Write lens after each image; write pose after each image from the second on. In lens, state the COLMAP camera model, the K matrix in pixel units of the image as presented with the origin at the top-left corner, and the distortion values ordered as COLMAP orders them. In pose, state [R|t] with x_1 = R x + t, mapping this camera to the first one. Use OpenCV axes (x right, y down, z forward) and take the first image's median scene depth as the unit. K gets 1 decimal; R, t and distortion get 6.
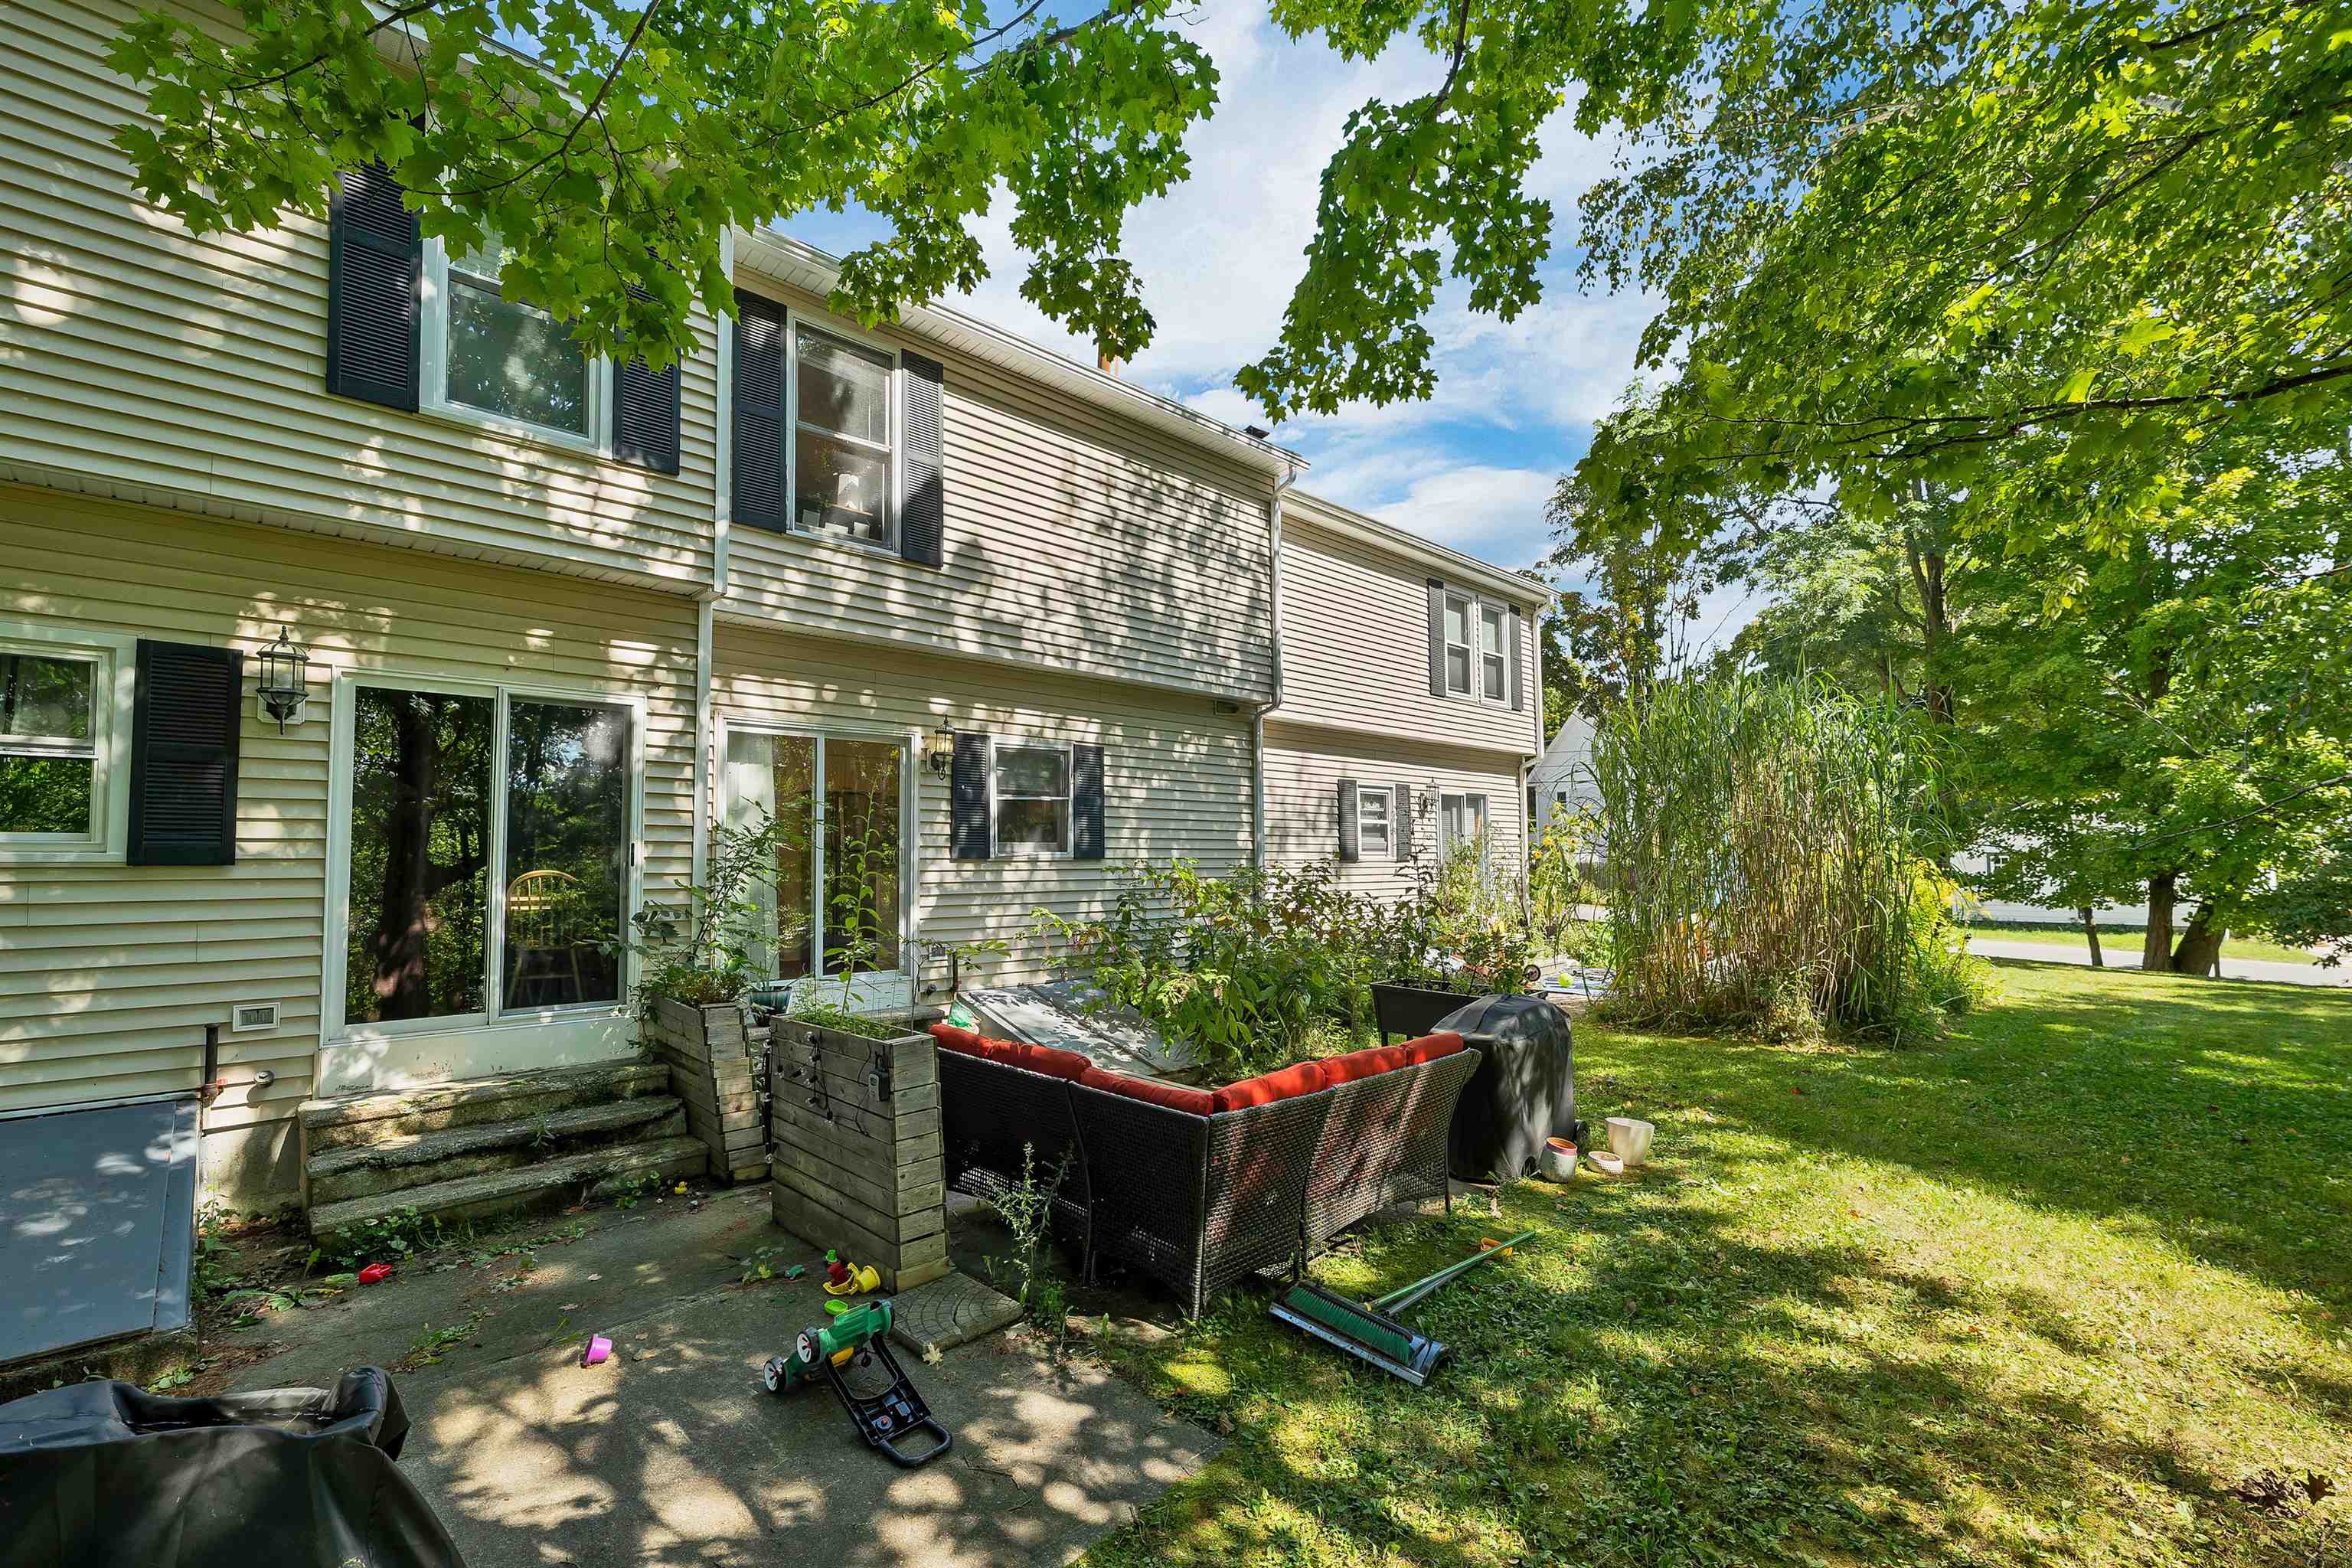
lens RADIAL K [[998.4, 0, 1177.2], [0, 998.4, 830.1], [0, 0, 1]] dist [-0.003437, 0.000396]
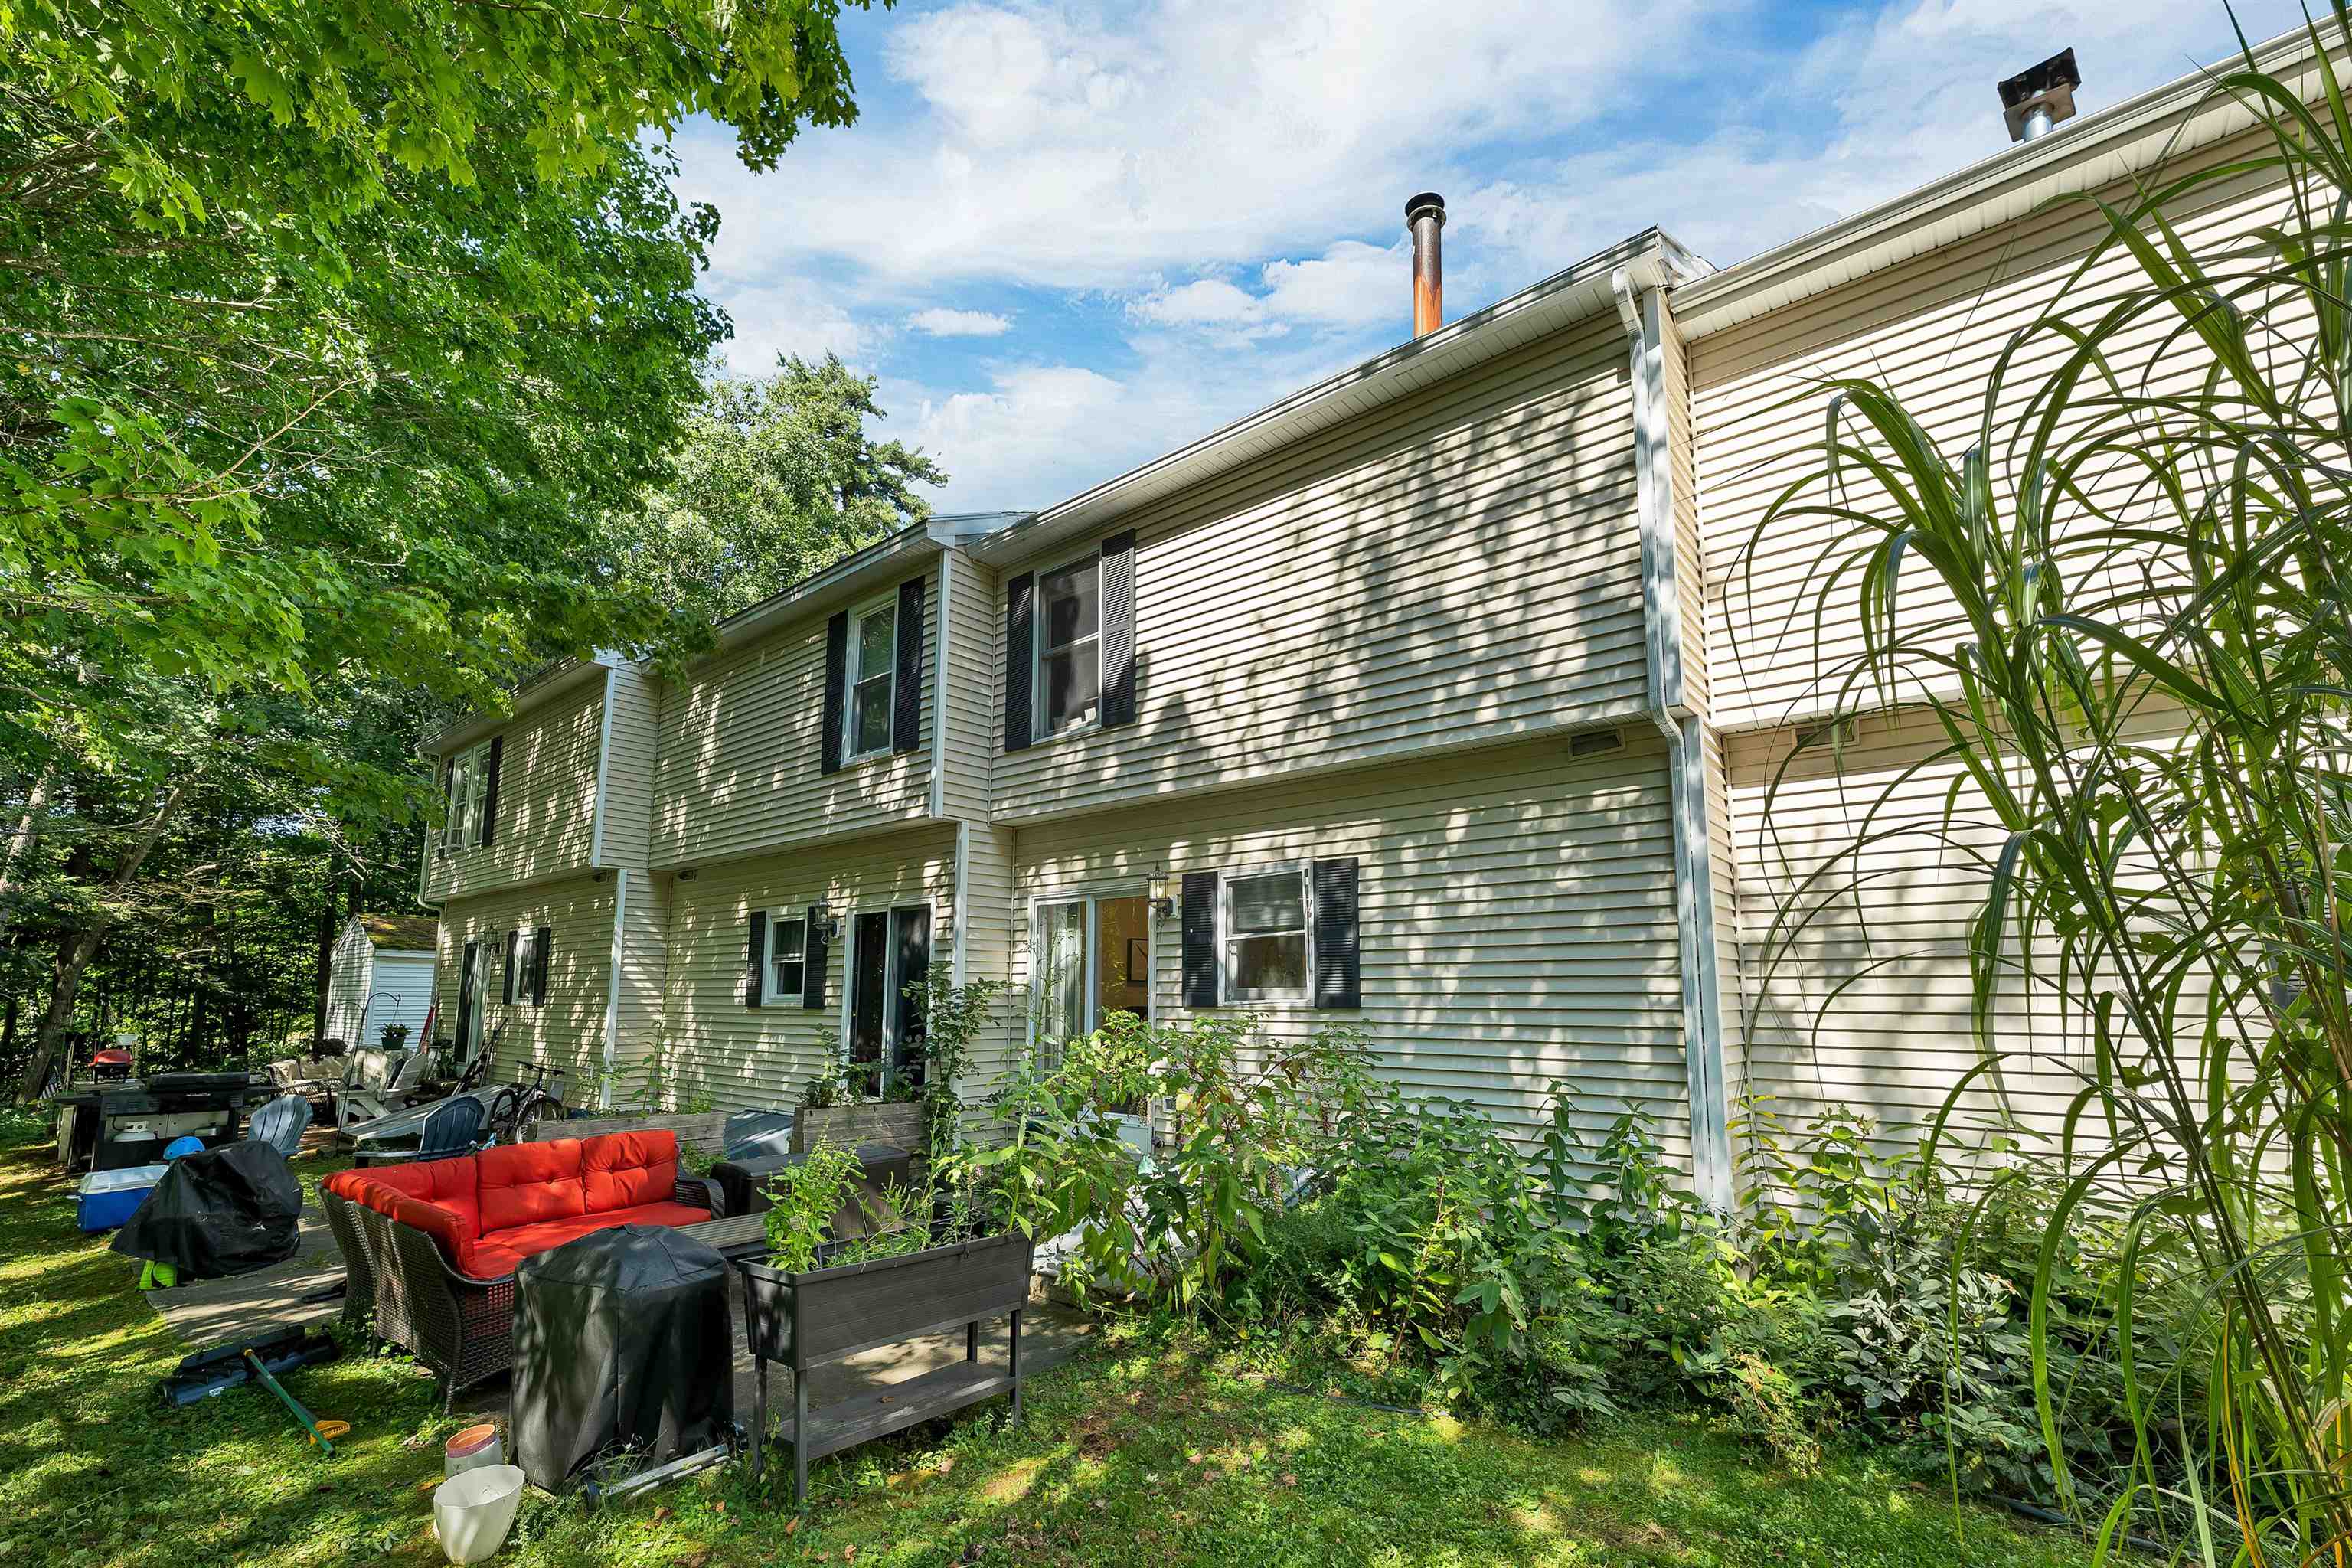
lens RADIAL K [[1018.7, 0, 1190.6], [0, 1018.7, 867.1], [0, 0, 1]] dist [-0.000196, -0.000085]
pose [[0.104734, -0.122140, -0.986971, 0.841454], [0.033082, 0.992308, -0.119290, 0.013652], [0.993950, -0.020157, 0.107969, 1.013260]]
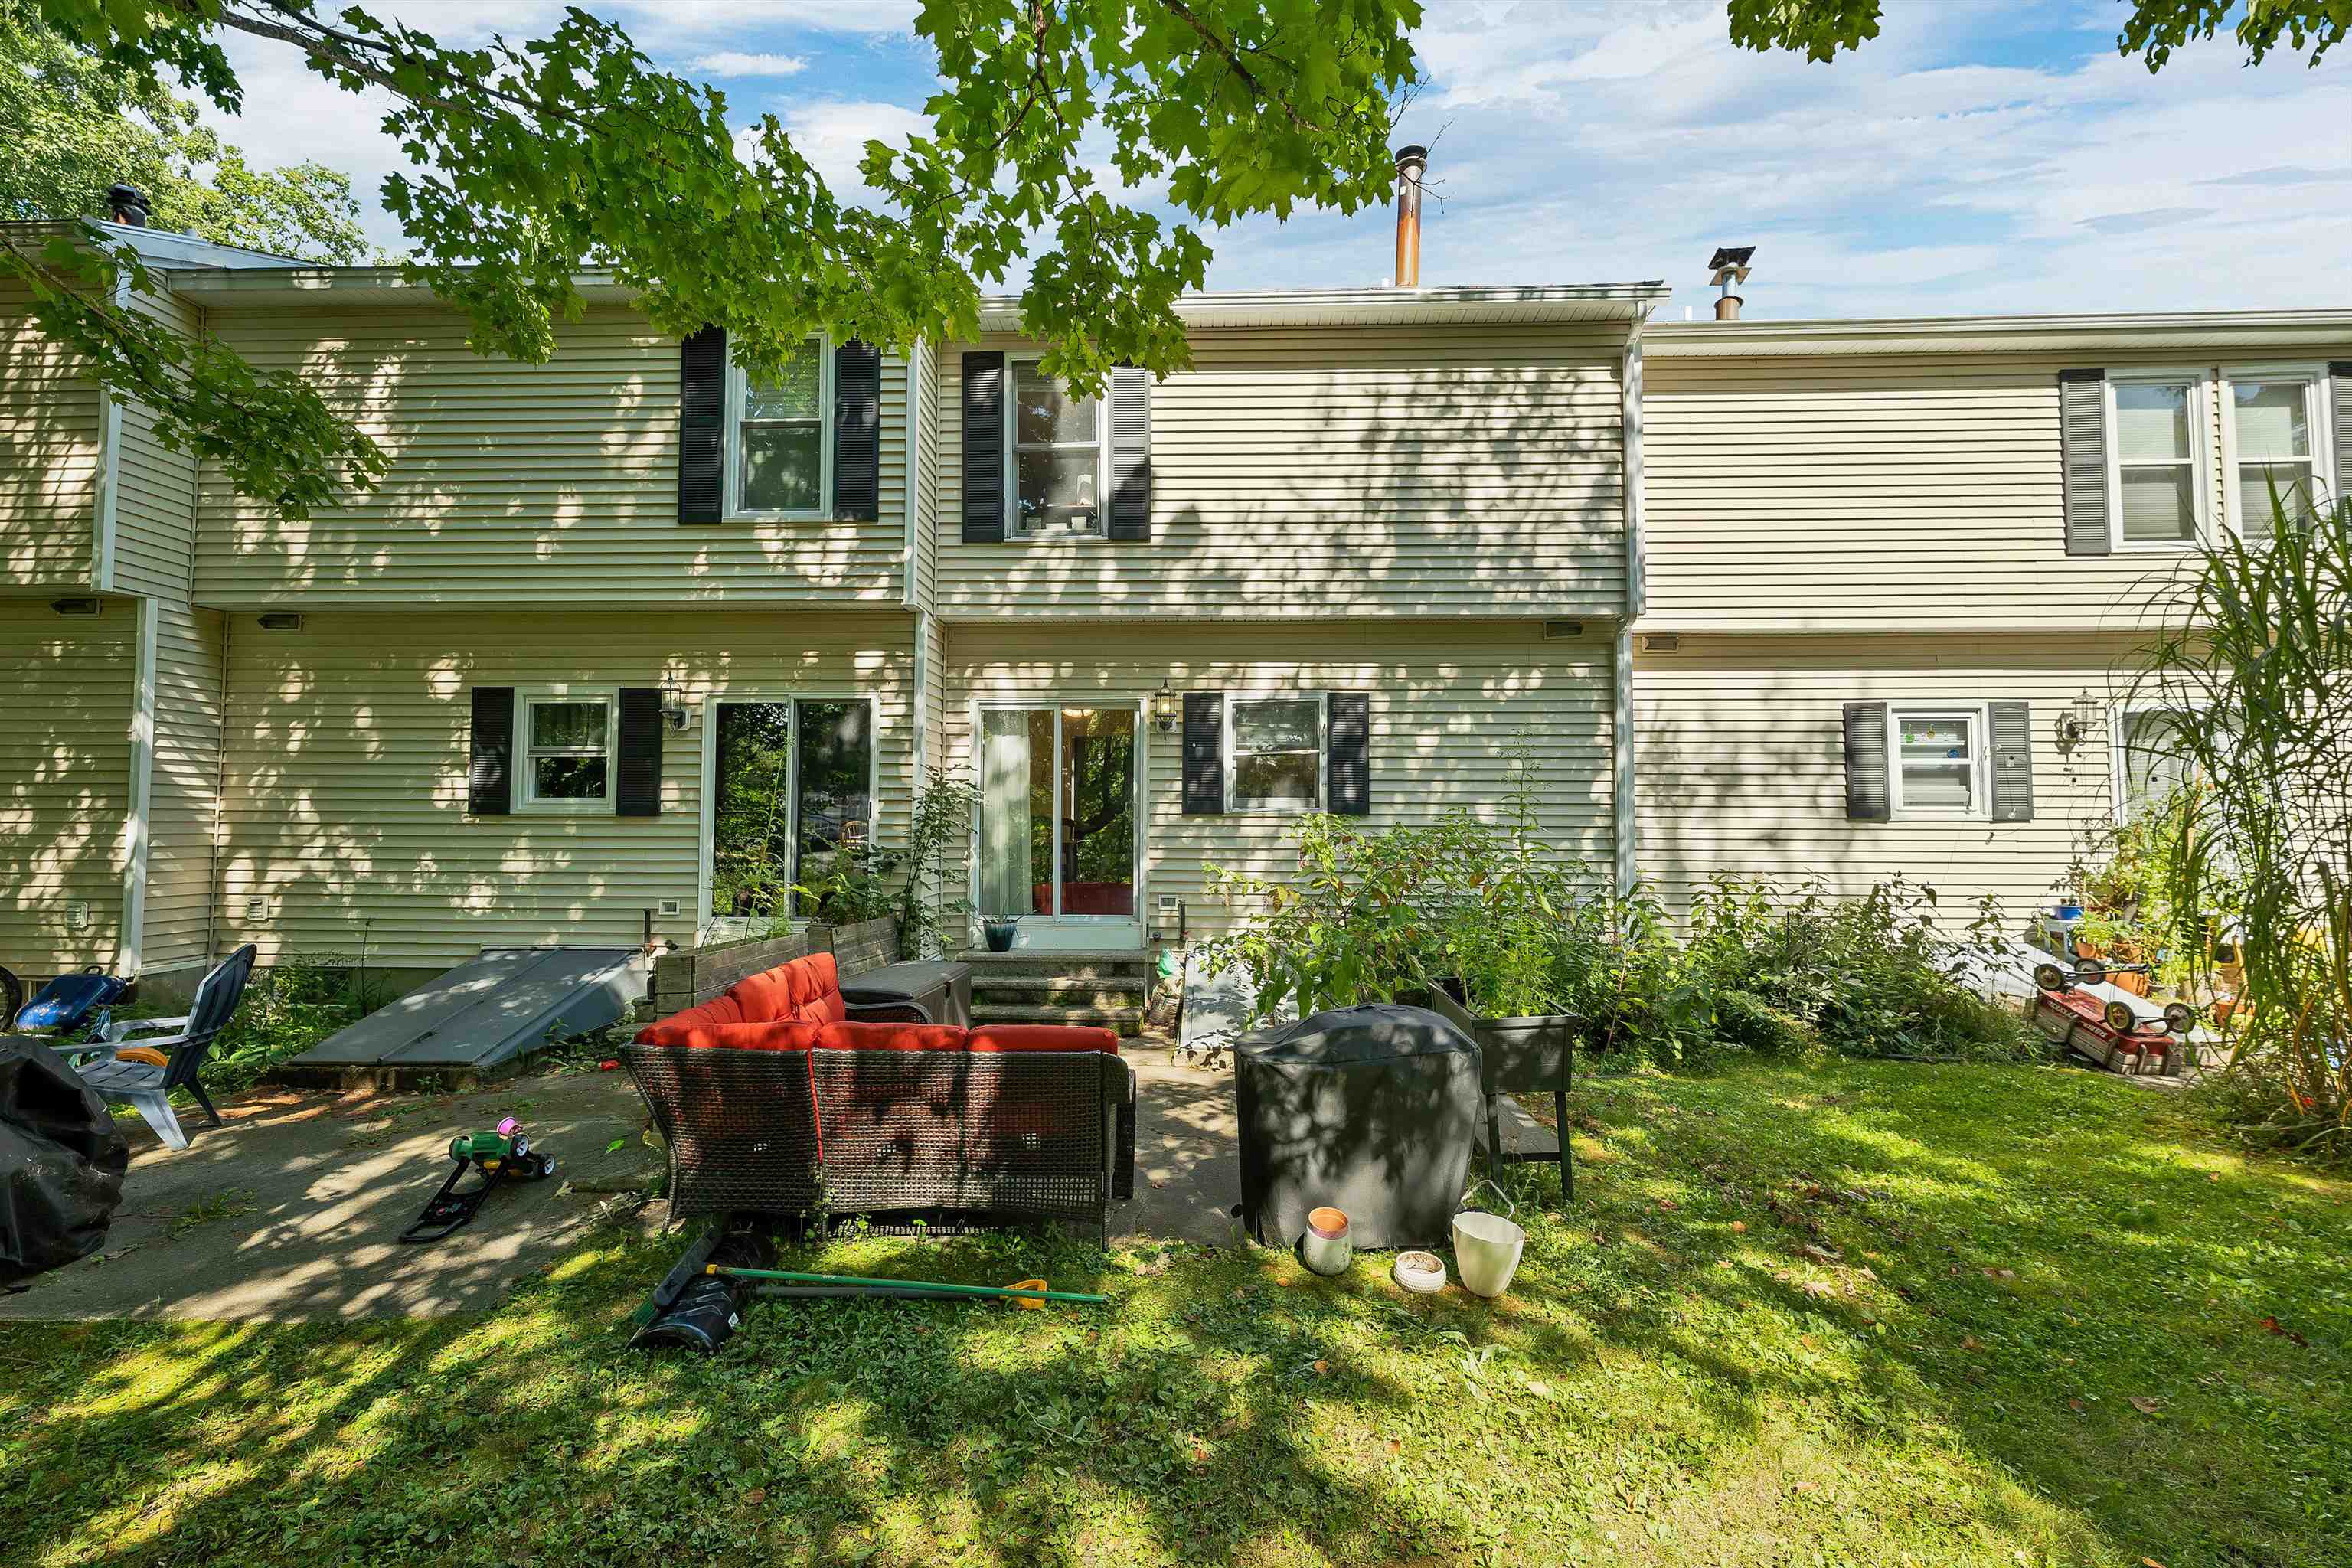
lens RADIAL K [[985.0, 0, 1176.0], [0, 985.0, 784.0], [0, 0, 1]] dist [0.001733, 0.000441]
pose [[0.696392, -0.020287, -0.717375, 0.570489], [0.016964, 0.999786, -0.011806, 0.010345], [0.717461, -0.003949, 0.696588, 0.307954]]
